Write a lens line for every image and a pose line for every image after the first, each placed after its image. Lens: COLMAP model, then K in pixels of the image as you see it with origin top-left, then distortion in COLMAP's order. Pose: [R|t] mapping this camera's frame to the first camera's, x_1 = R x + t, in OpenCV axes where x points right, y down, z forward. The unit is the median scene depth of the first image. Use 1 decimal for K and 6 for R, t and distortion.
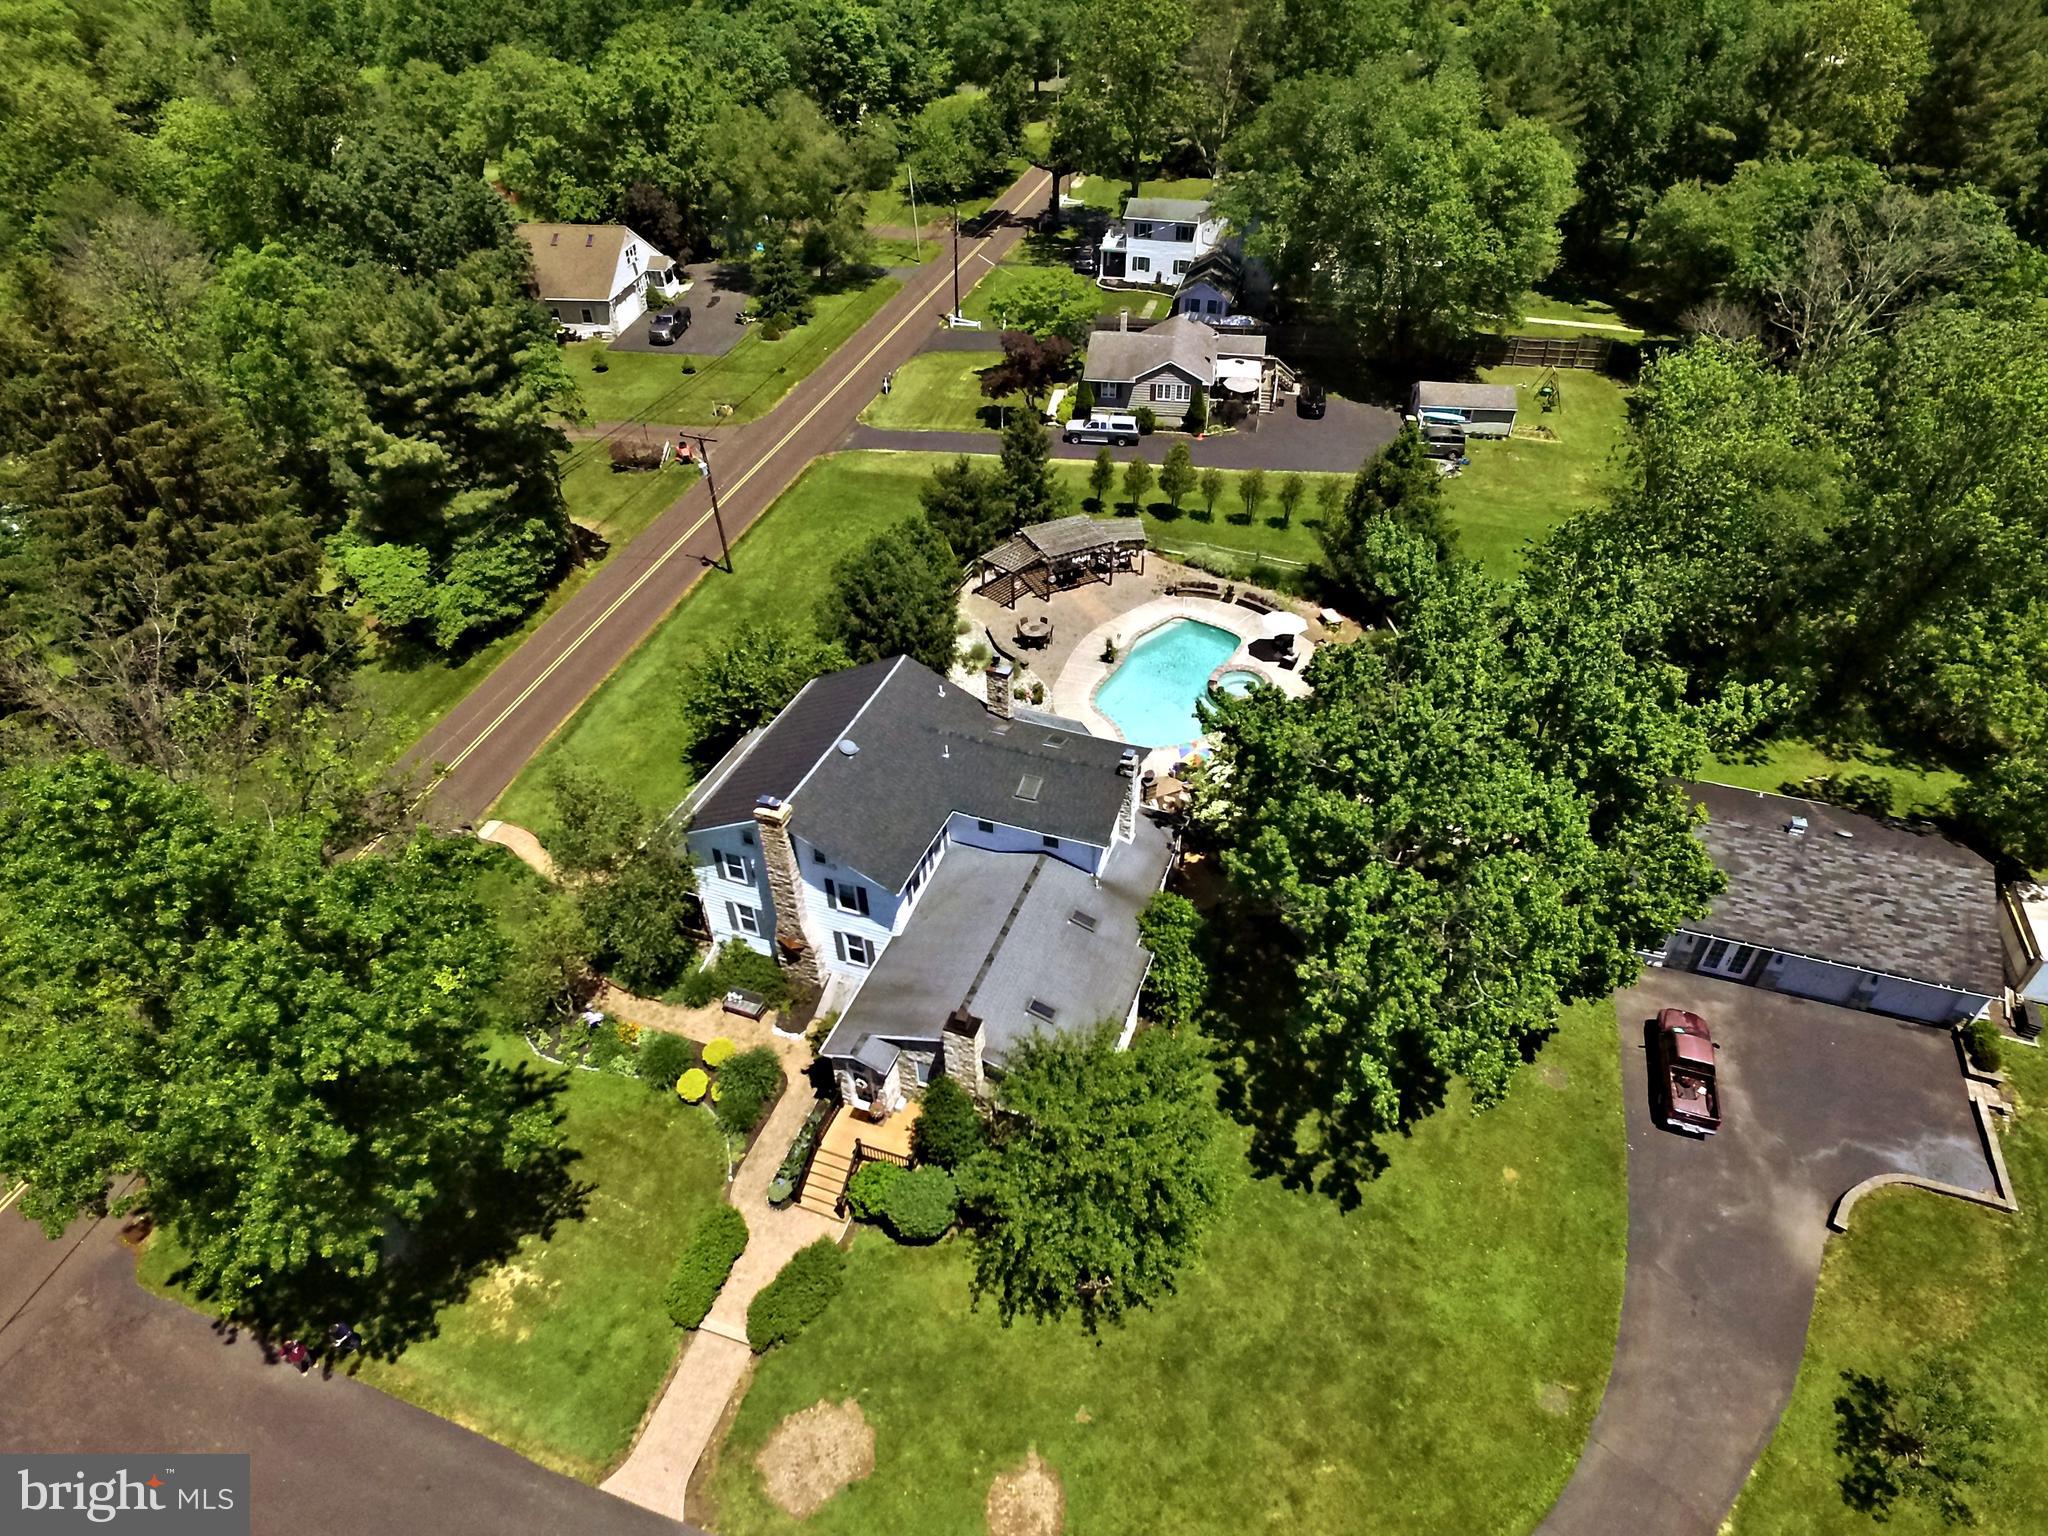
lens RADIAL K [[1192.3, 0, 1036.0], [0, 1192.3, 767.9], [0, 0, 1]] dist [-0.002427, 0.001090]
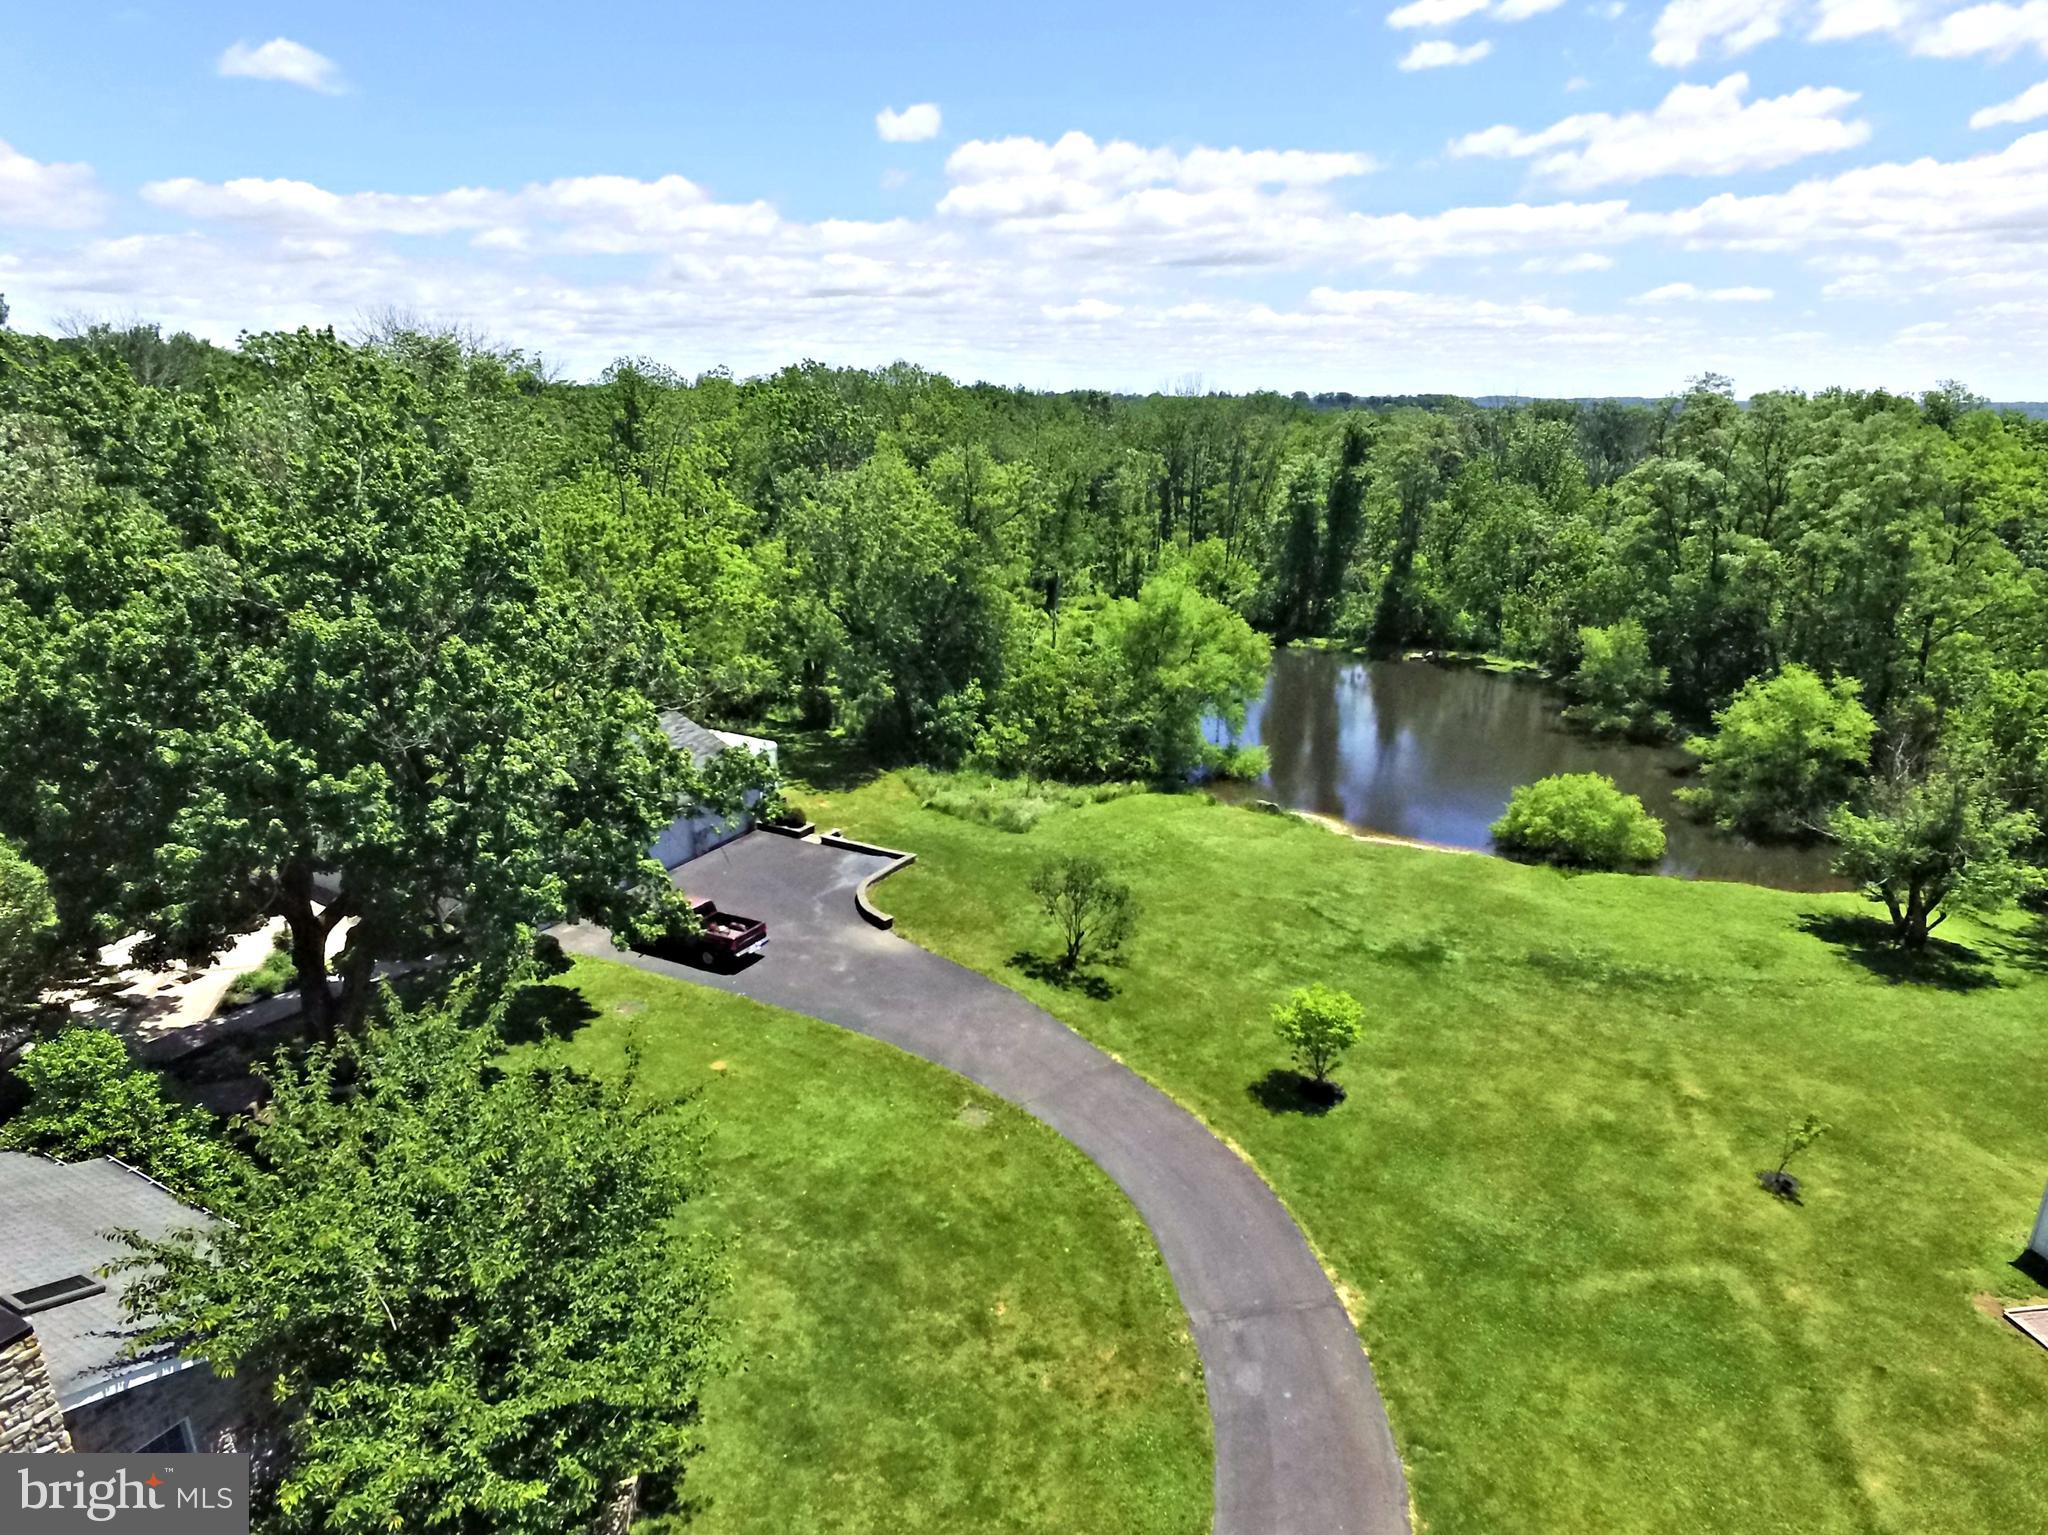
lens RADIAL K [[1214.9, 0, 1052.7], [0, 1214.9, 767.2], [0, 0, 1]] dist [-0.009272, 0.014437]
pose [[0.137277, -0.290088, 0.947103, -0.264798], [0.615729, 0.773969, 0.147813, 0.189665], [-0.775908, 0.562868, 0.284864, 0.448521]]
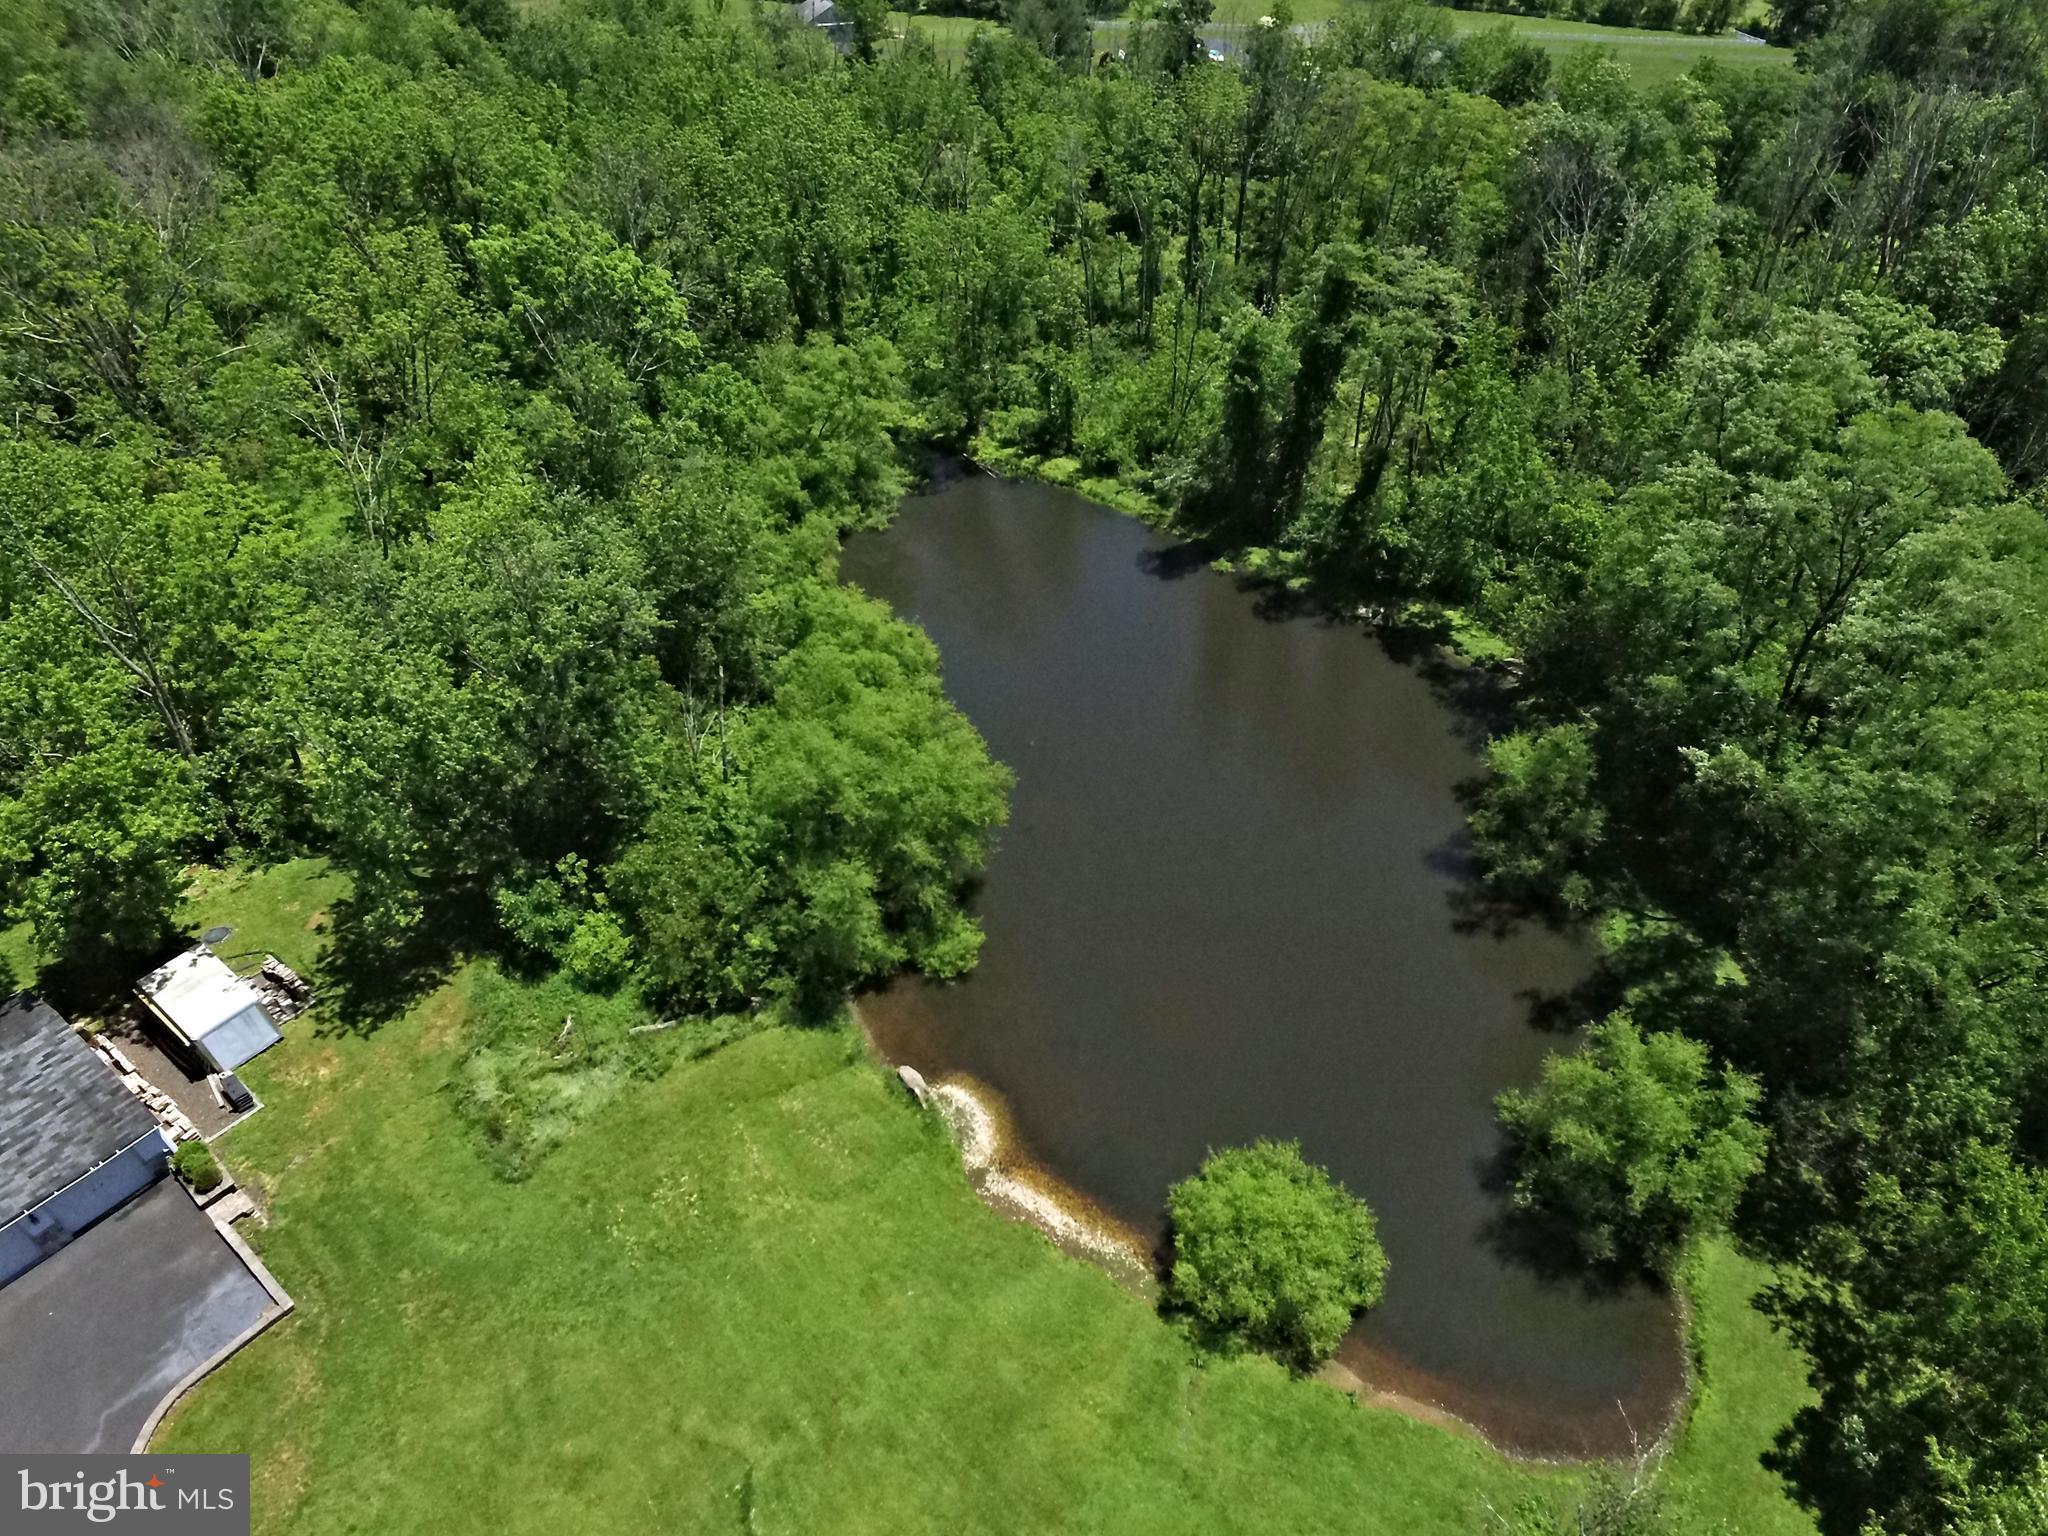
lens RADIAL K [[1192.3, 0, 1036.0], [0, 1192.3, 767.9], [0, 0, 1]] dist [-0.002427, 0.001090]
pose [[0.307376, -0.606778, 0.733035, 0.519215], [0.605024, 0.719194, 0.341623, 0.092526], [-0.734484, 0.338497, 0.588178, -0.110407]]
